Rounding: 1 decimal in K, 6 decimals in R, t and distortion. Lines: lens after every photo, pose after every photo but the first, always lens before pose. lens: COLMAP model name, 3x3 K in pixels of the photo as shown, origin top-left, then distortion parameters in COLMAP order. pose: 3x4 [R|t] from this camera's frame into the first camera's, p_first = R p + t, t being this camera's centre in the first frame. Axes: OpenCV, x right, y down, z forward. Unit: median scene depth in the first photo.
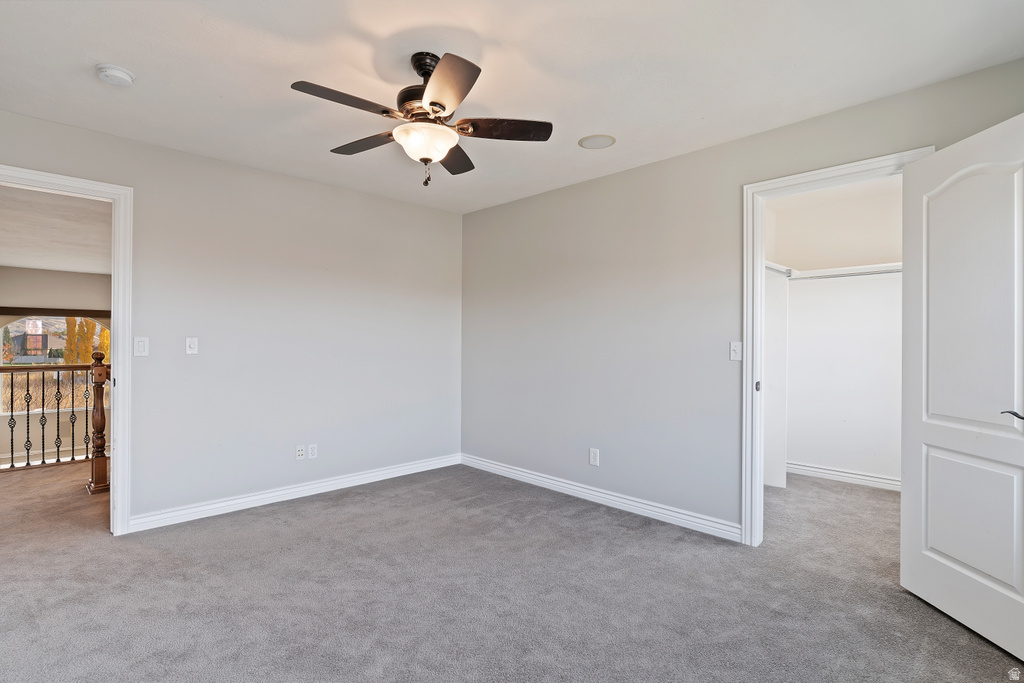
lens RADIAL K [[497.2, 0, 516.5], [0, 497.2, 339.8], [0, 0, 1]] dist [-0.003920, 0.000265]
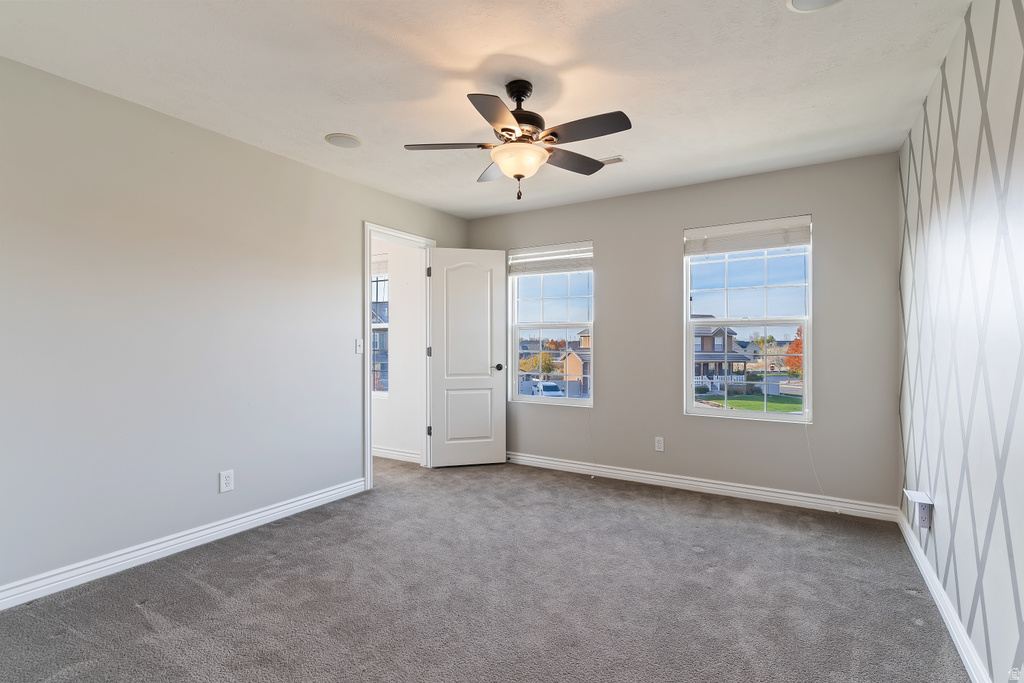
lens RADIAL K [[497.2, 0, 510.3], [0, 497.2, 340.6], [0, 0, 1]] dist [-0.003920, 0.000265]
pose [[-0.243084, -0.002057, 0.970003, -0.922905], [-0.007273, 0.999974, 0.000298, 0.005132], [-0.969978, -0.006982, -0.243092, 0.941978]]
